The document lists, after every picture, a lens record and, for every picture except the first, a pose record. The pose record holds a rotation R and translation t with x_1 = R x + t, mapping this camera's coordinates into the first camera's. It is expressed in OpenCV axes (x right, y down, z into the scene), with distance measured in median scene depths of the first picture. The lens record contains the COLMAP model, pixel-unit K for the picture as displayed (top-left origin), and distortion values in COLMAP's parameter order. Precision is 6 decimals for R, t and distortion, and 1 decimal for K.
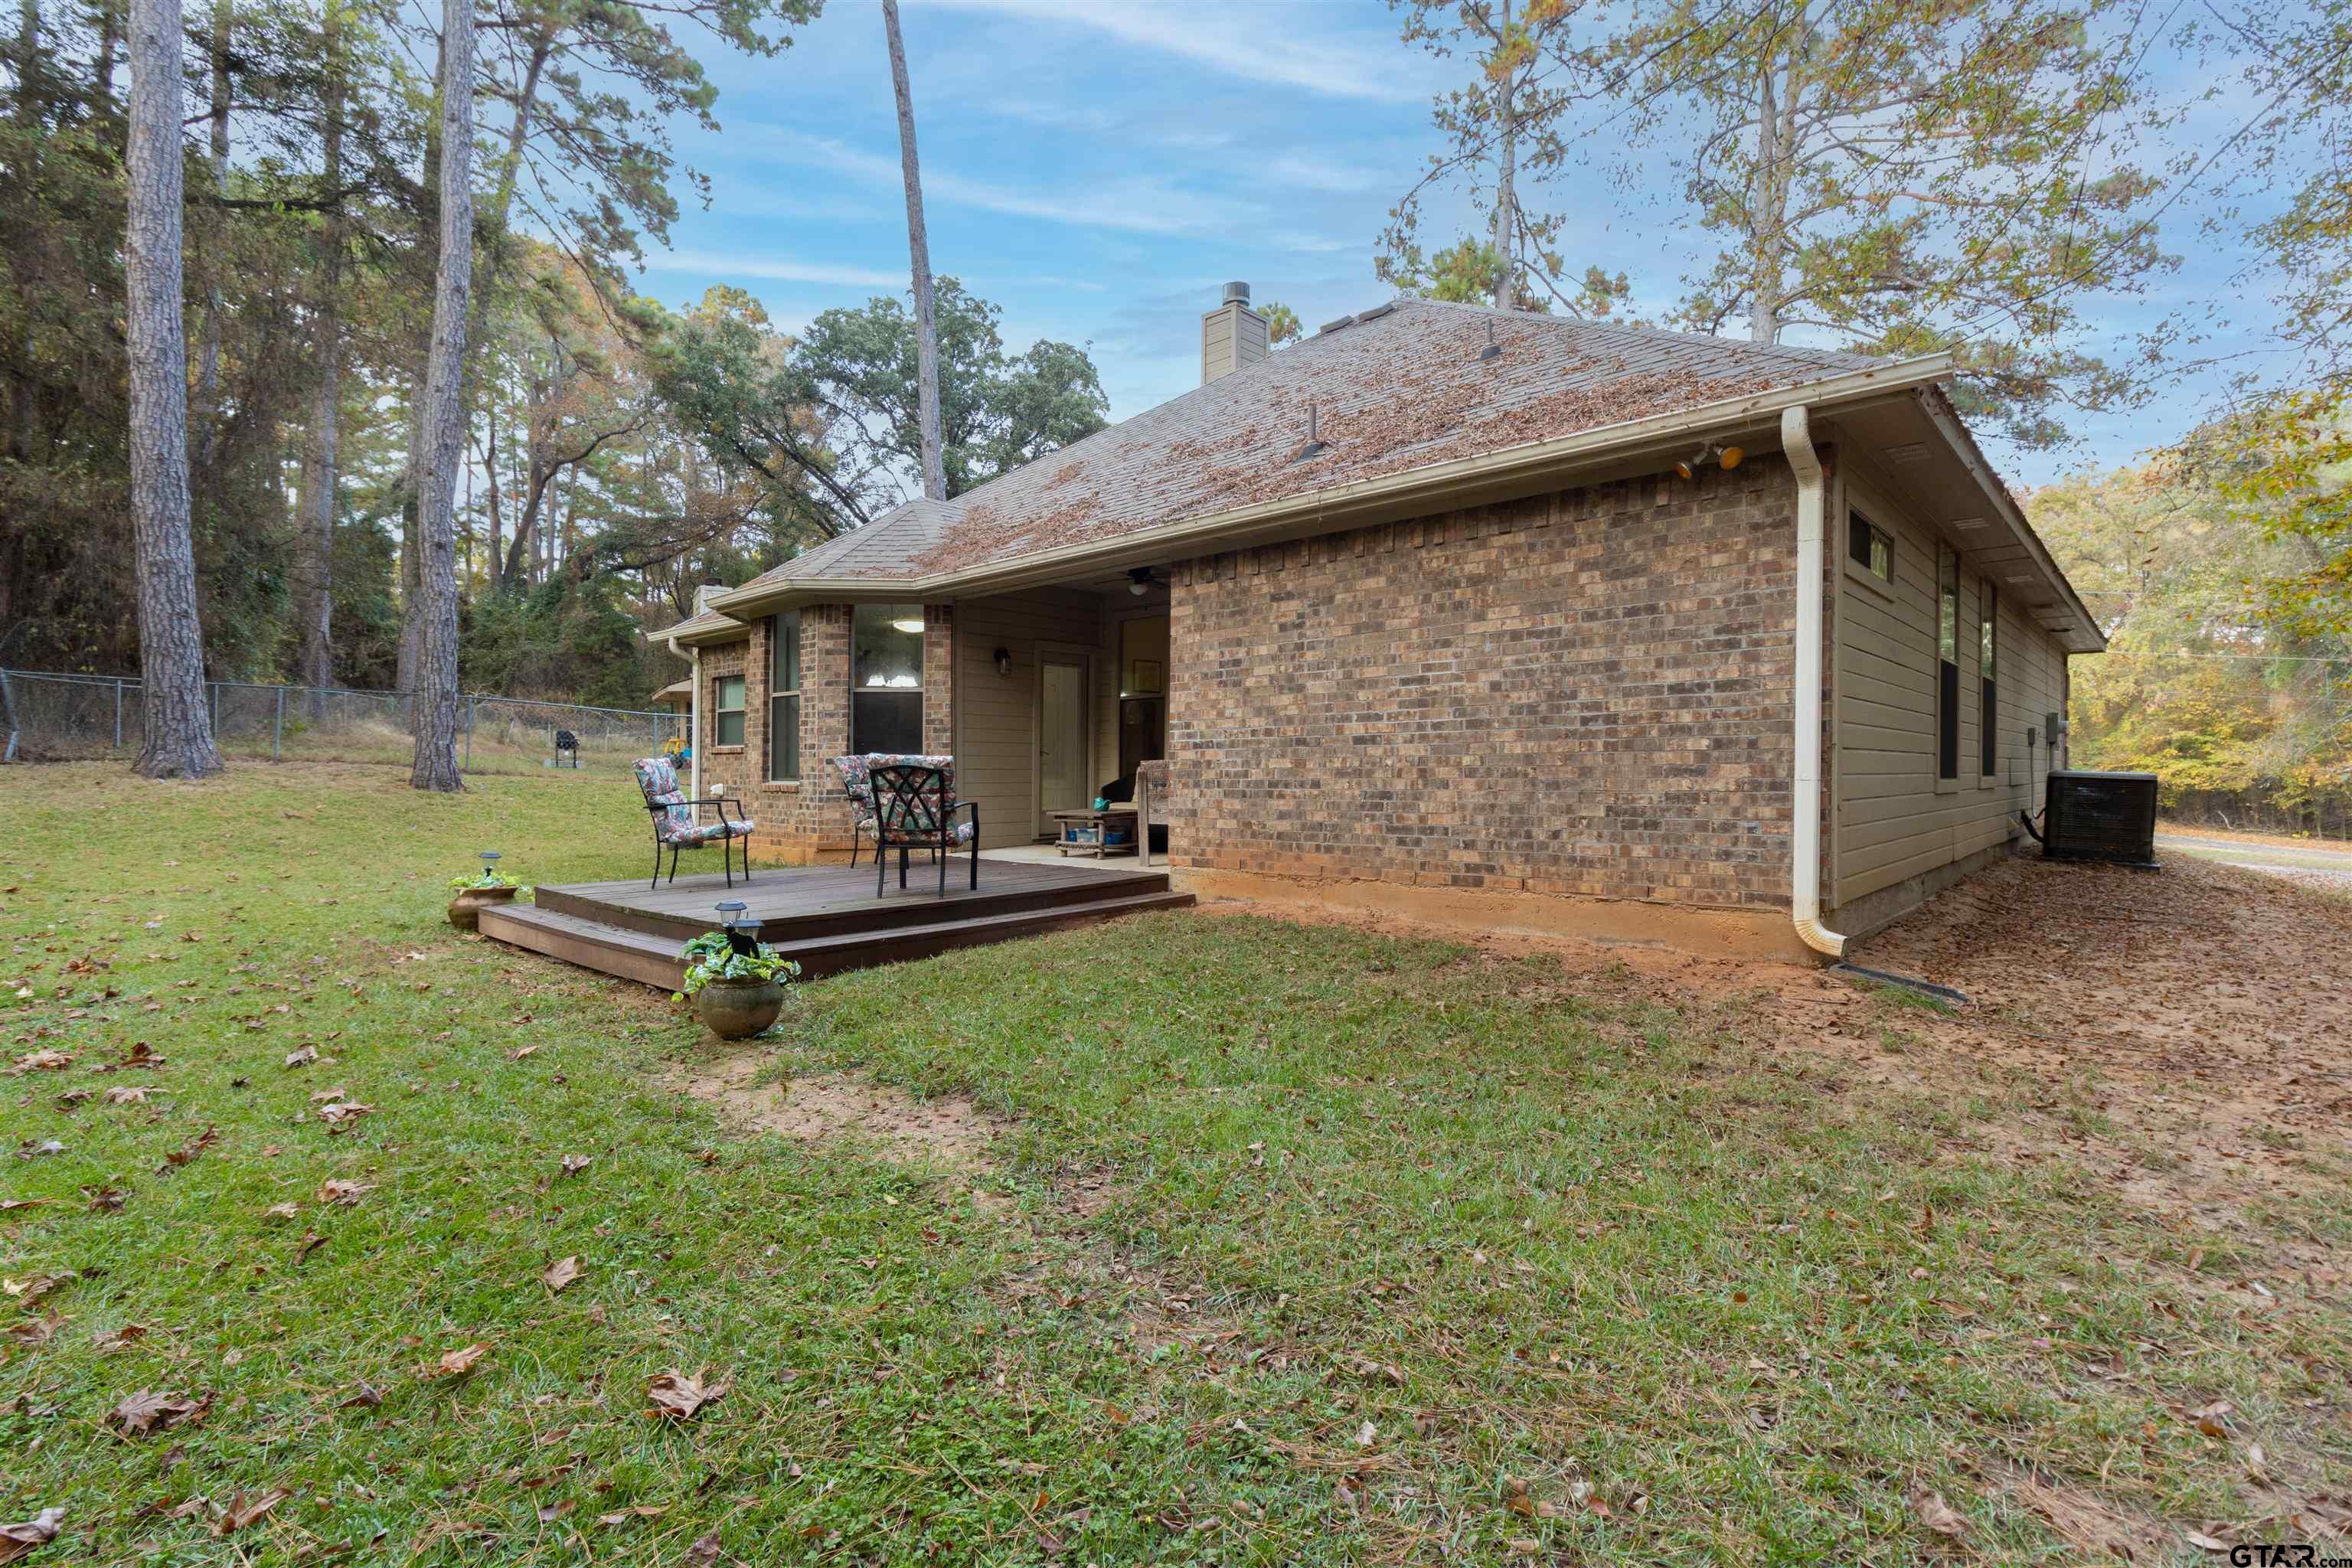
lens RADIAL K [[1113.4, 0, 1201.6], [0, 1113.4, 779.4], [0, 0, 1]] dist [0.004212, -0.000420]
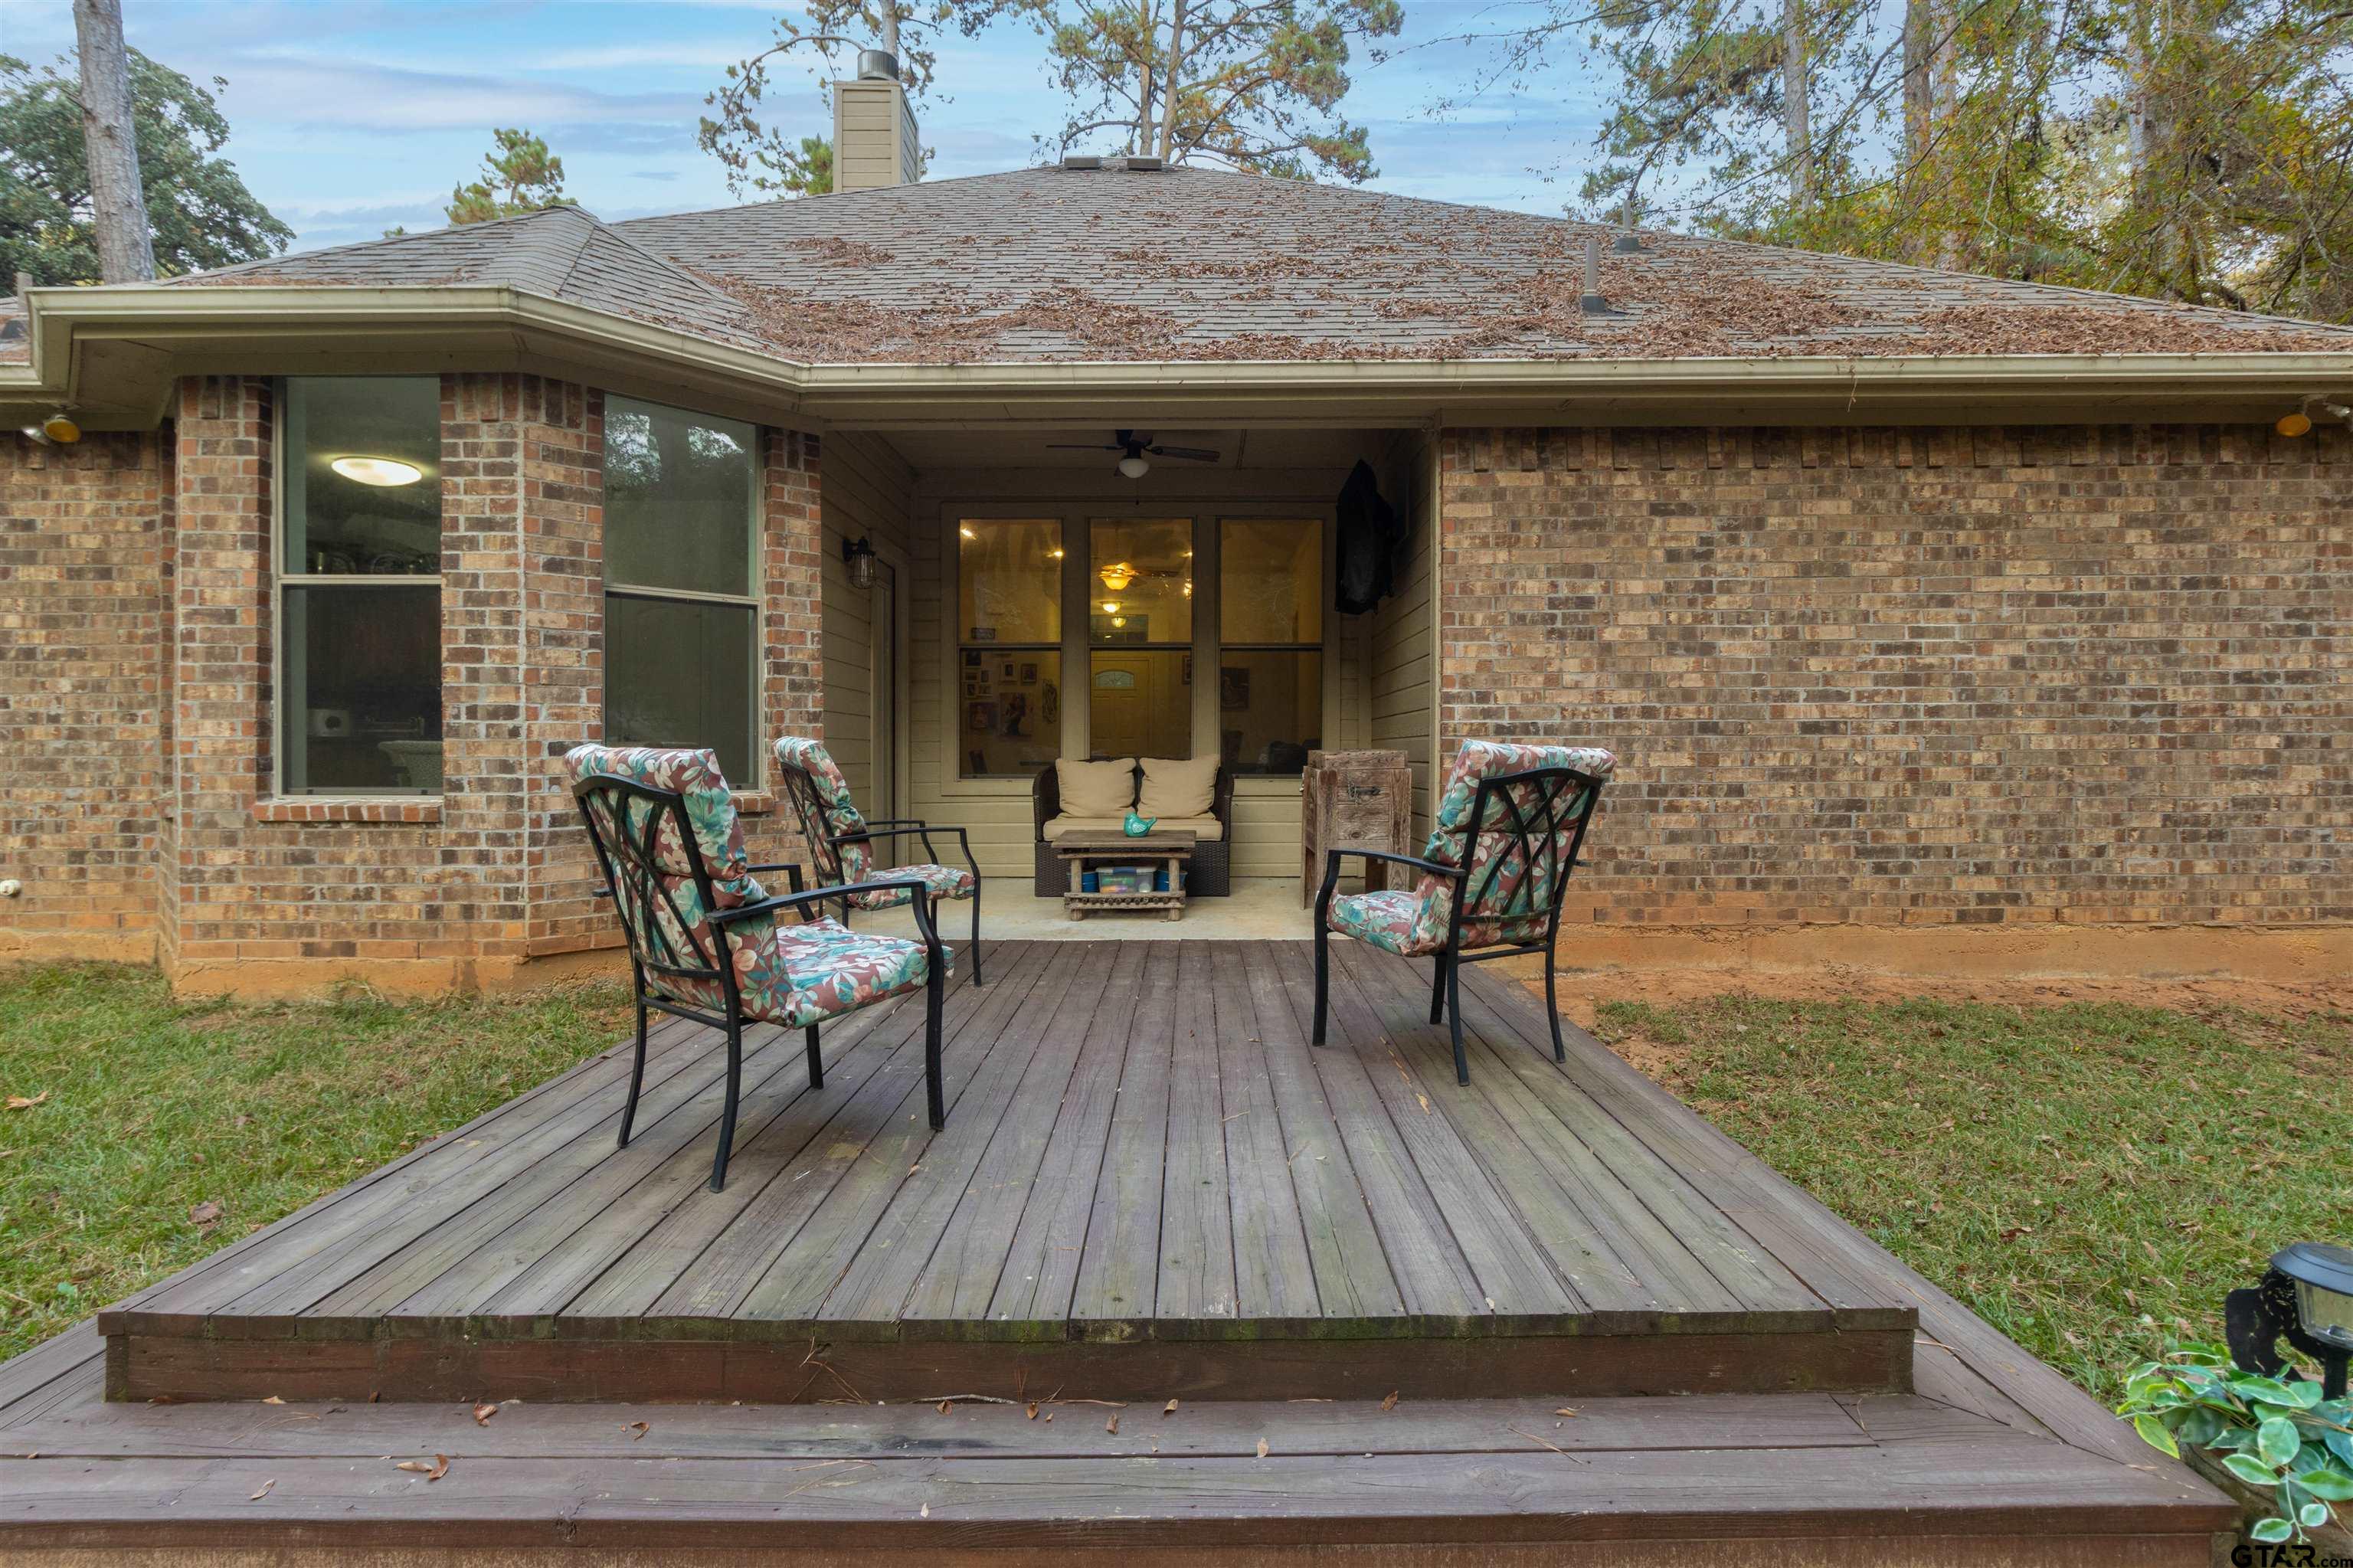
lens RADIAL K [[1113.9, 0, 1171.3], [0, 1113.9, 775.7], [0, 0, 1]] dist [0.004212, -0.000420]
pose [[0.743002, -0.012890, 0.669165, -0.683984], [0.001987, 0.999853, 0.017054, -0.019062], [-0.669286, -0.011342, 0.742918, 0.804011]]
